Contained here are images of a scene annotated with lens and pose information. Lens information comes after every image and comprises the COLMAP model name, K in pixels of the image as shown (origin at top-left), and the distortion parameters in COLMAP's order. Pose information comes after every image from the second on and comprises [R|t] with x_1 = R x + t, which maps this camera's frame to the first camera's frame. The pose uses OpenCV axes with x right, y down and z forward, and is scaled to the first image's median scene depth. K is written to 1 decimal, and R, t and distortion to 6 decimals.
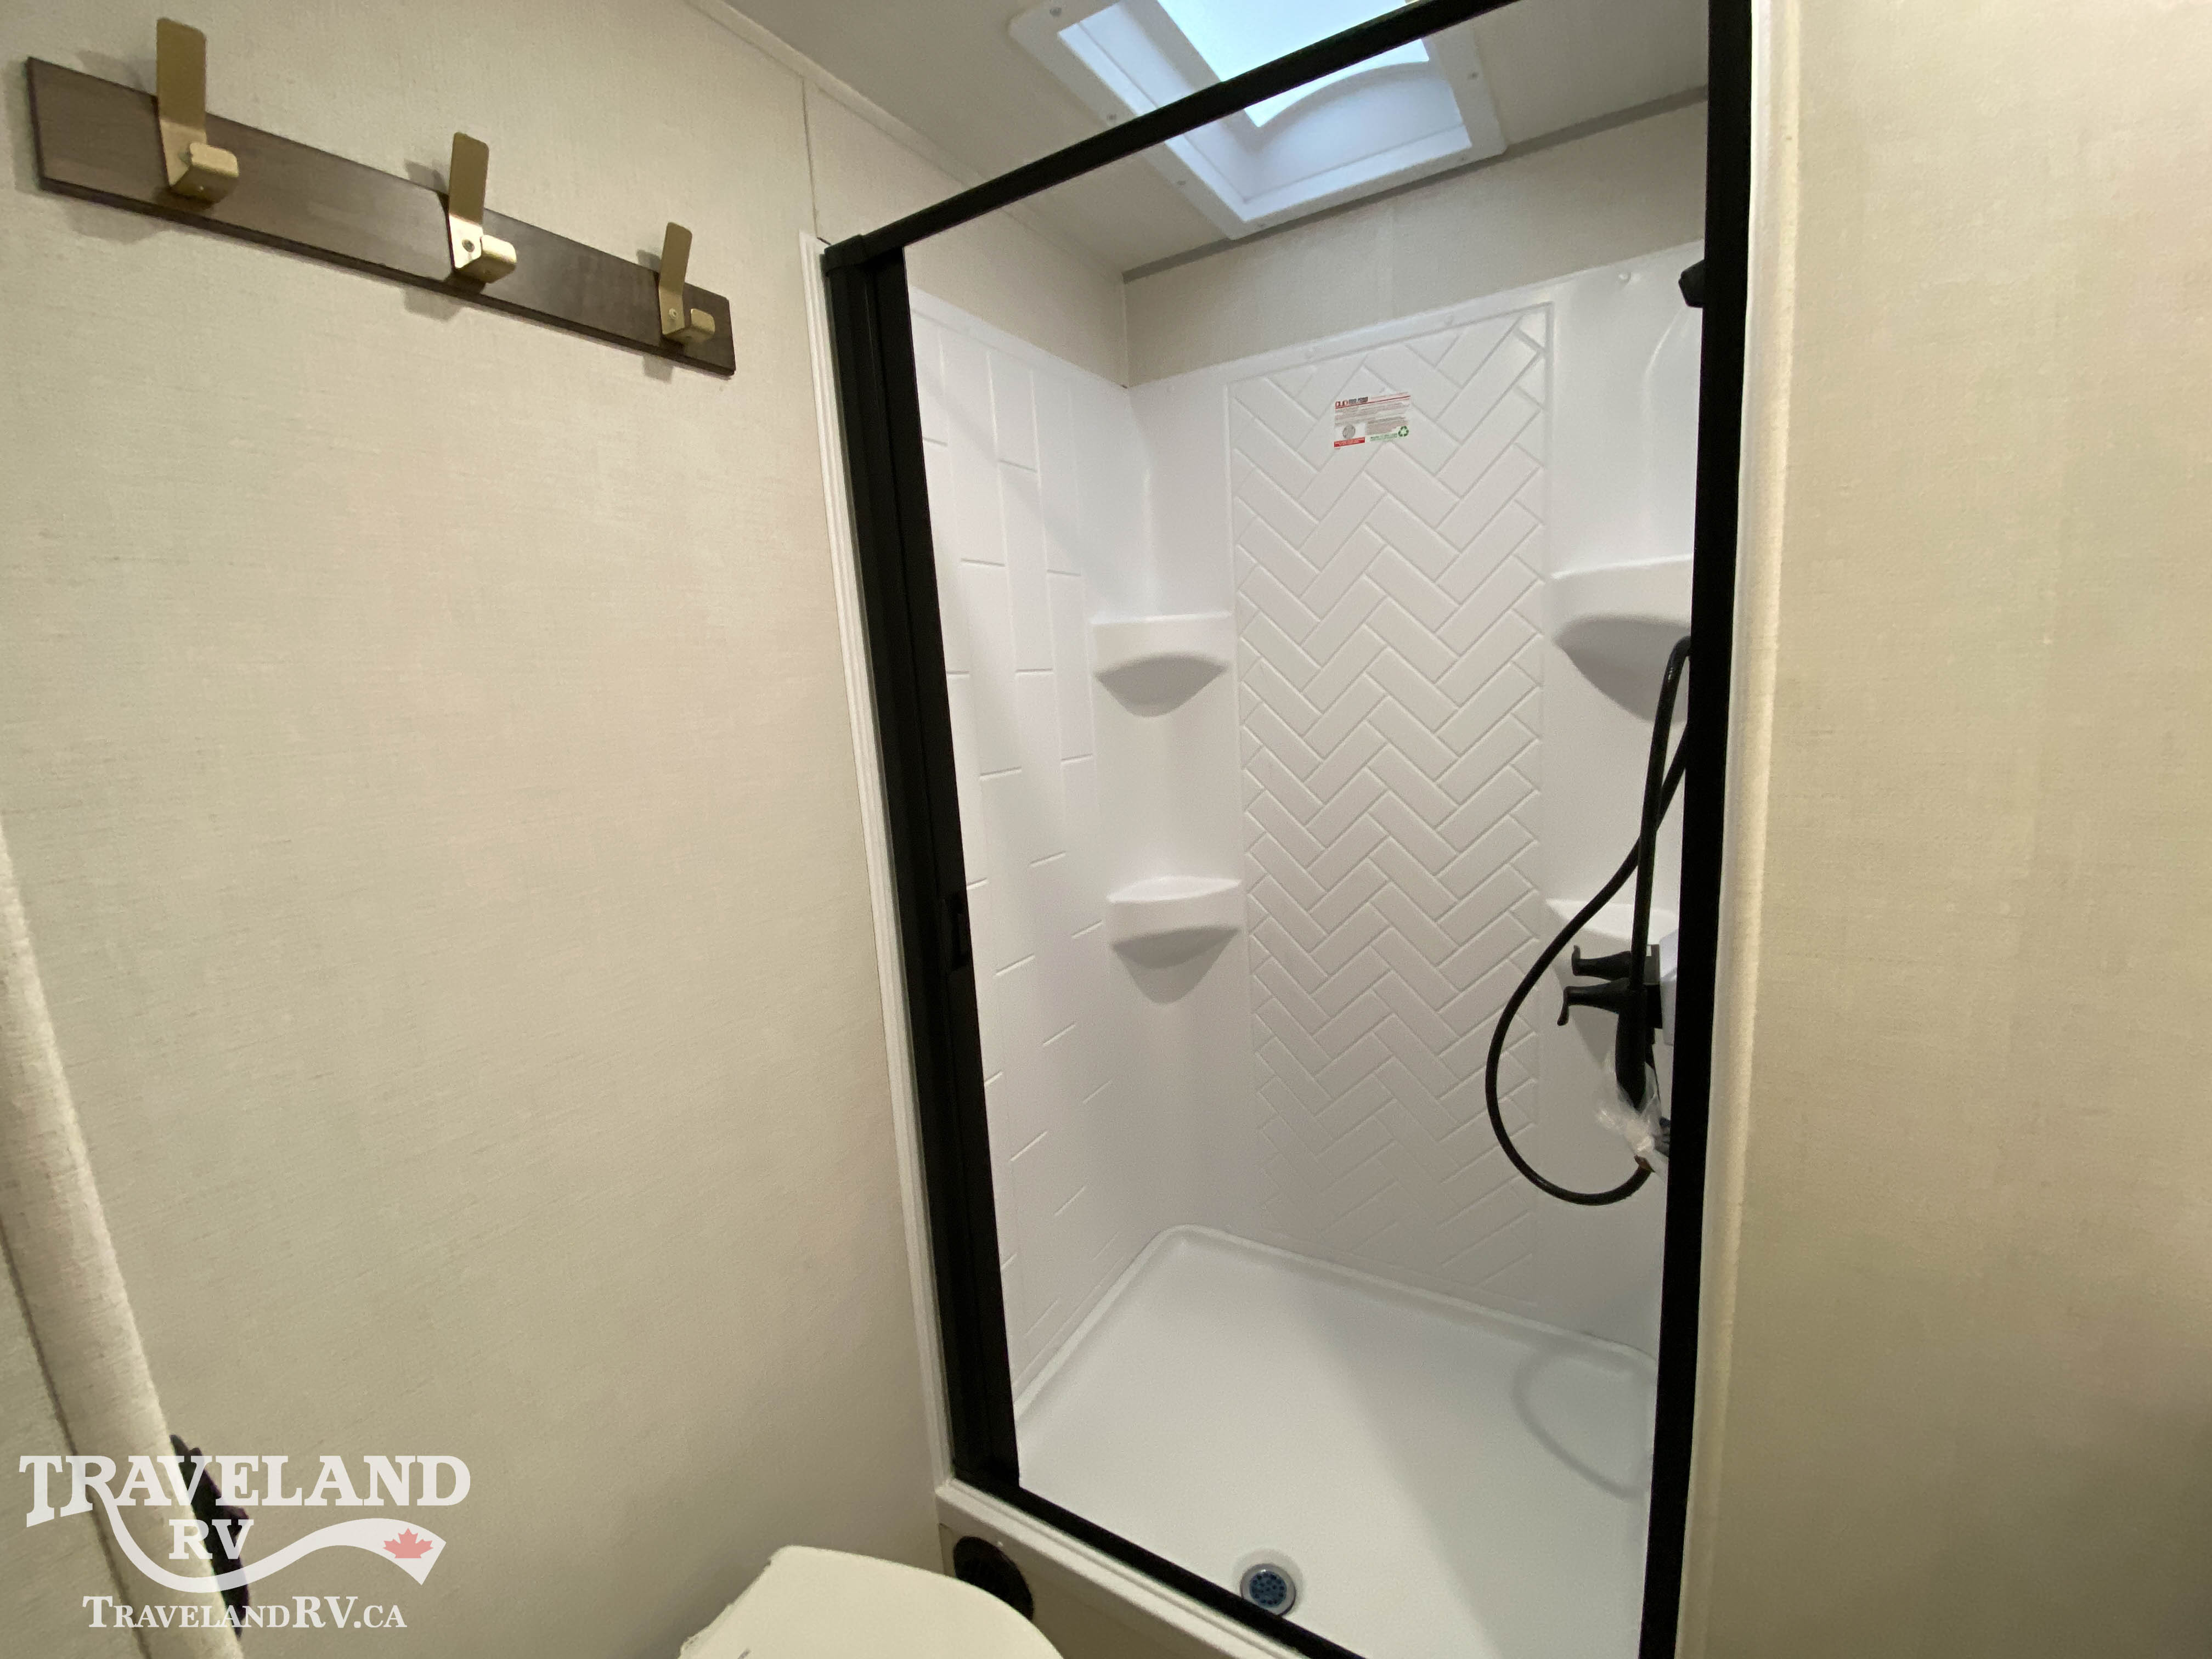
lens RADIAL K [[895.9, 0, 1107.4], [0, 895.9, 834.1], [0, 0, 1]] dist [0.037537, -0.030378]
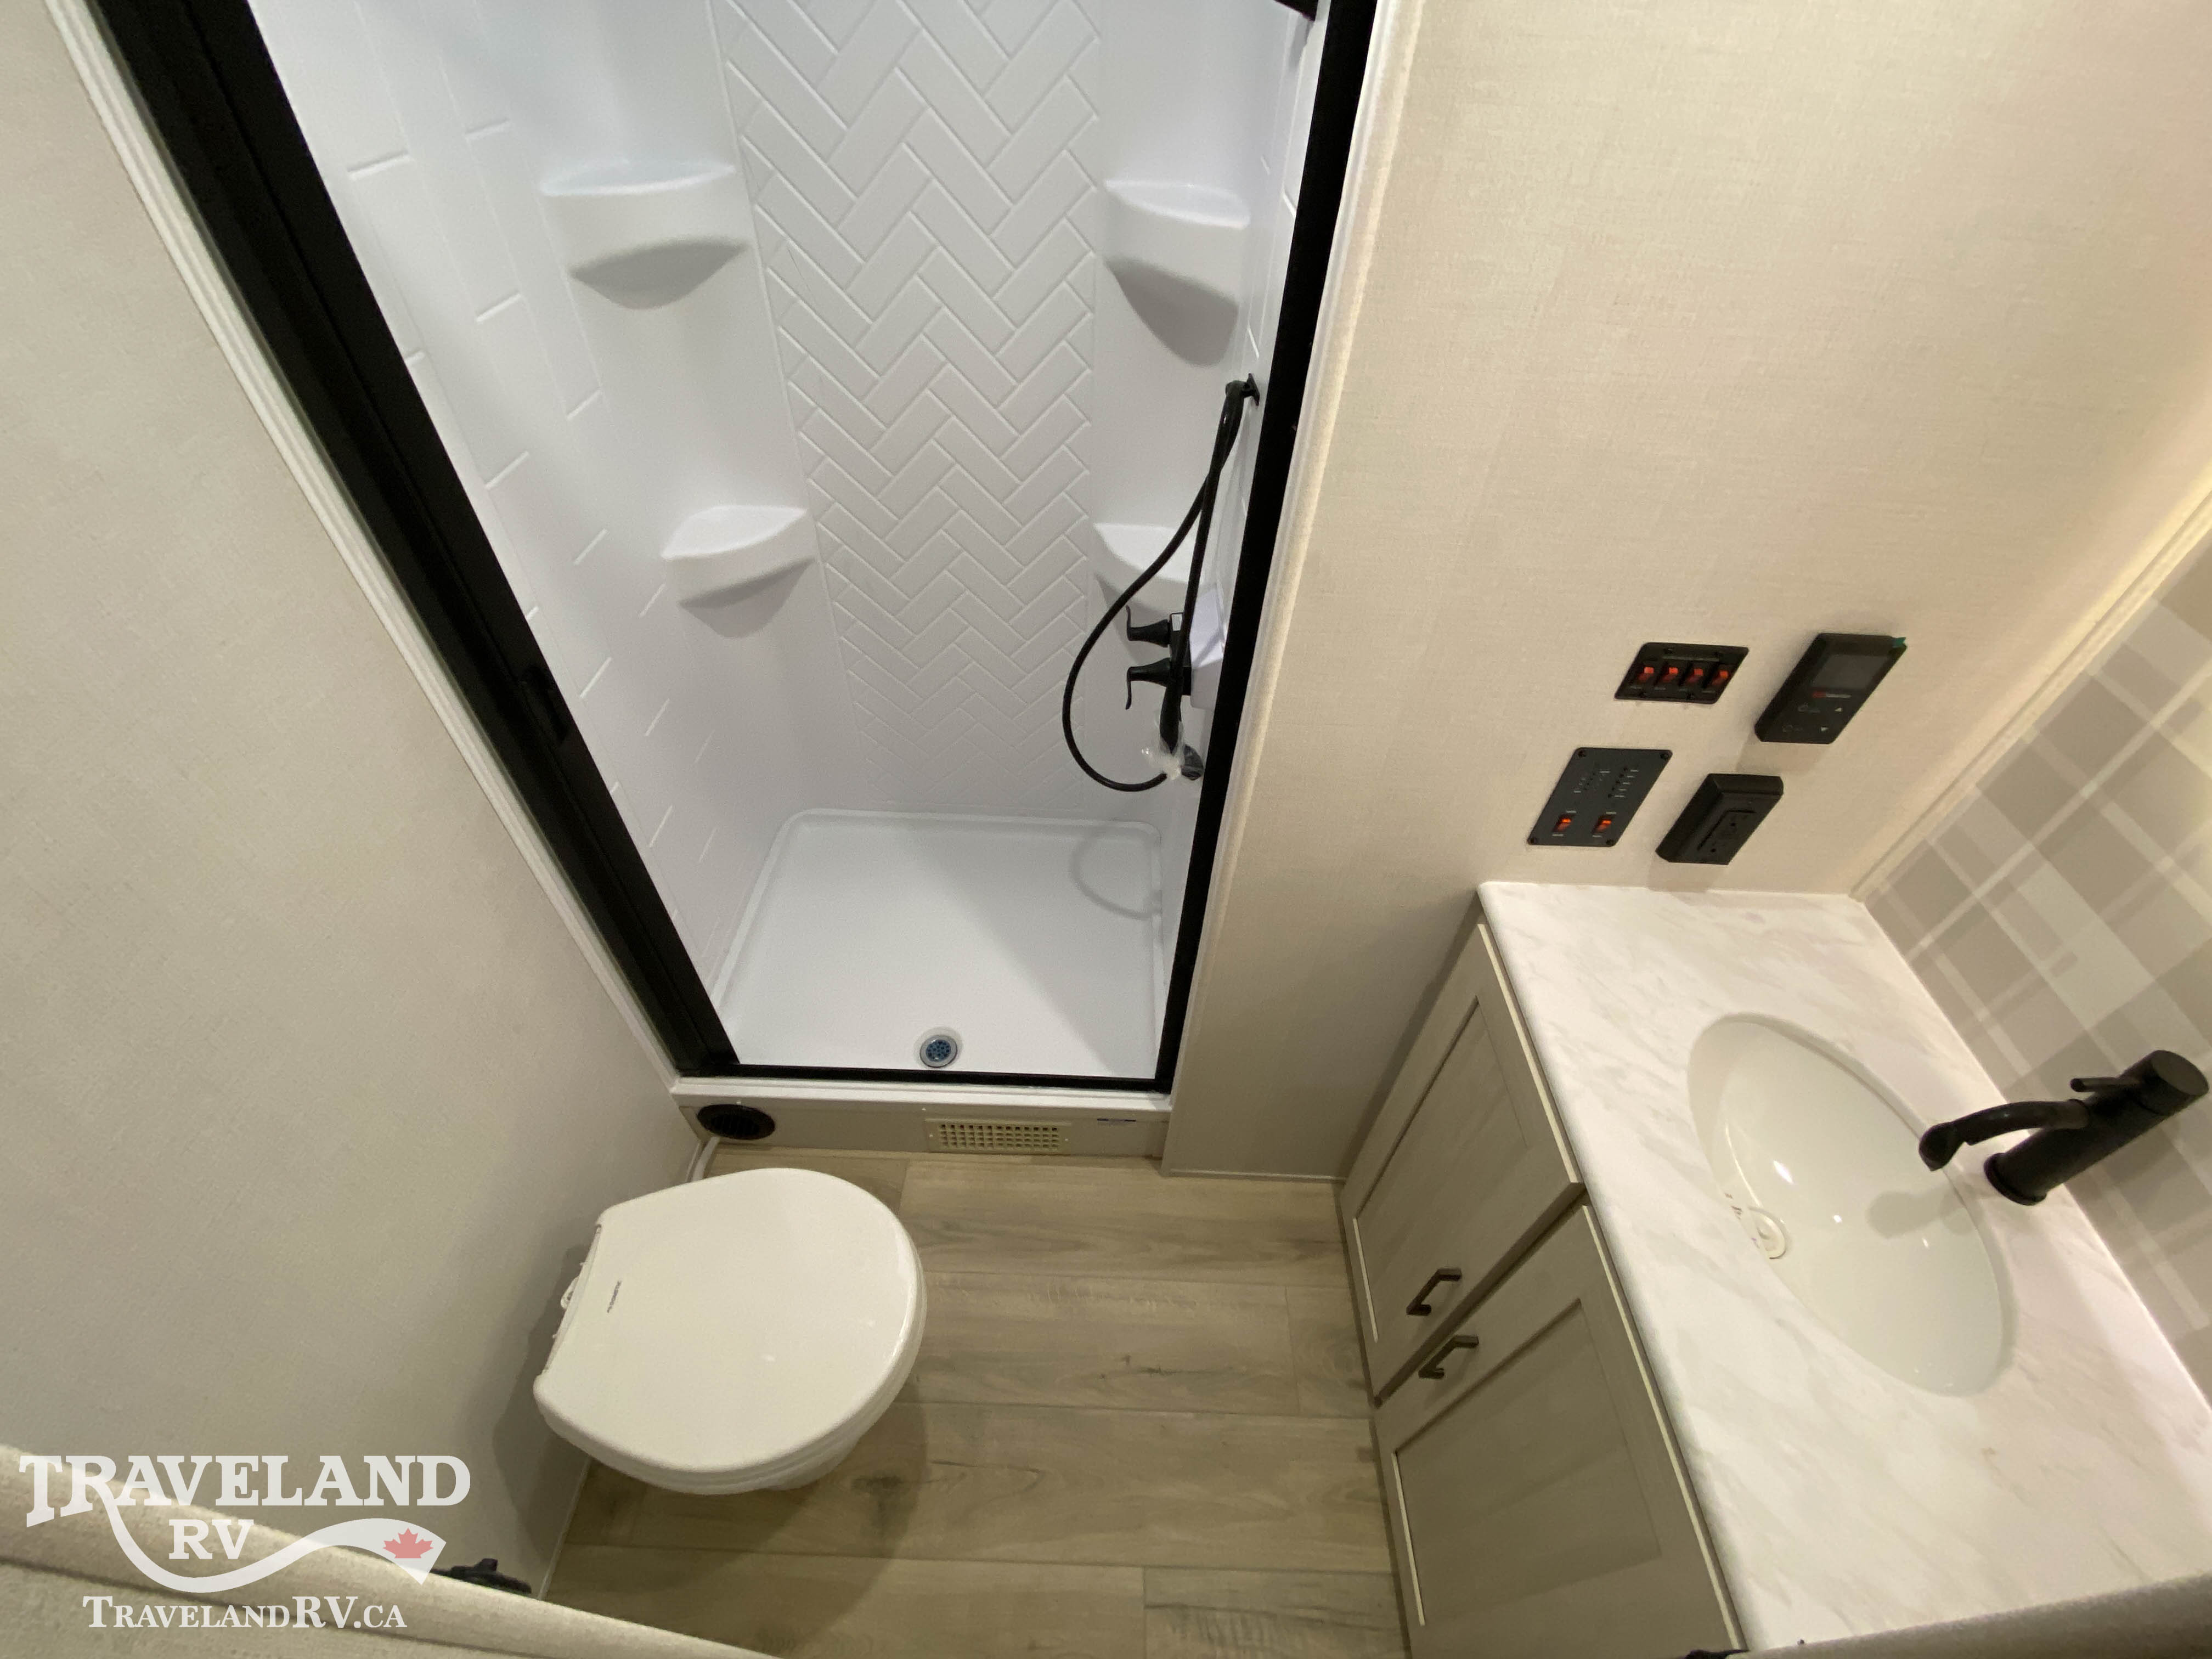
lens RADIAL K [[883.5, 0, 1126.1], [0, 883.5, 824.6], [0, 0, 1]] dist [-0.001156, -0.016258]
pose [[0.854392, -0.279956, 0.437765, -0.074690], [-0.028627, 0.815819, 0.577598, -0.268162], [-0.518839, -0.506028, 0.689015, 0.022705]]
